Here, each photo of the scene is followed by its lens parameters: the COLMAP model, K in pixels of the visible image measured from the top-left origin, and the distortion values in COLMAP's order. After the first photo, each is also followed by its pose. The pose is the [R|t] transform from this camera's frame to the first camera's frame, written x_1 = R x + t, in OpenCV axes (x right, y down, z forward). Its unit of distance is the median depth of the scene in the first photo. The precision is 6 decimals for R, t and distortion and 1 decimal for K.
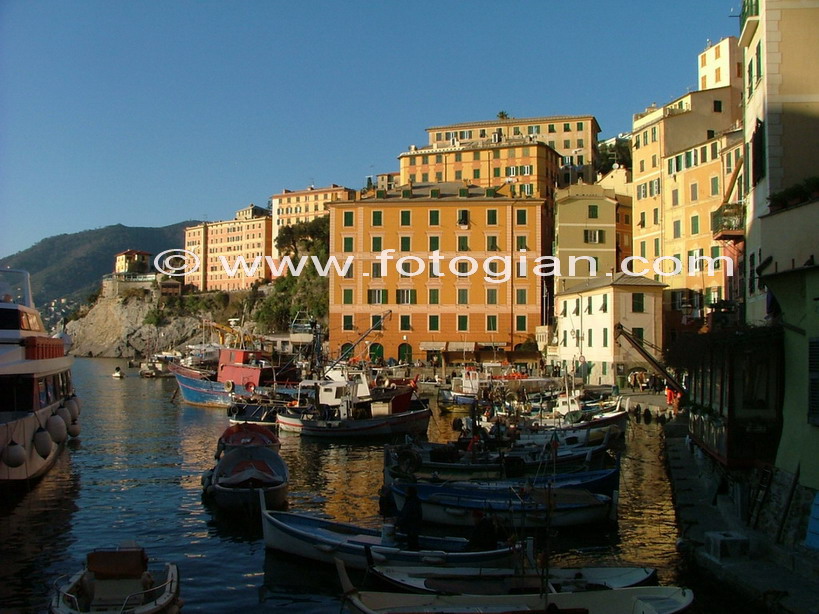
lens RADIAL K [[953.1, 0, 408.9], [0, 953.1, 309.1], [0, 0, 1]] dist [0.014453, 0.000000]
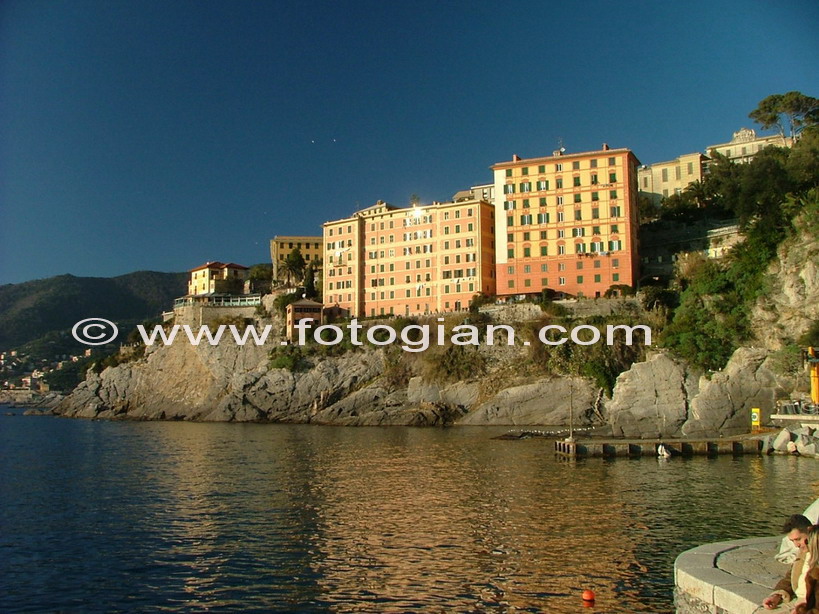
lens RADIAL K [[878.2, 0, 410.6], [0, 878.2, 309.6], [0, 0, 1]] dist [-0.117961, 0.000000]
pose [[0.992479, 0.004293, 0.122337, -0.253330], [0.003796, 0.997825, -0.065811, 0.015113], [-0.122354, 0.065781, 0.990304, 0.406130]]
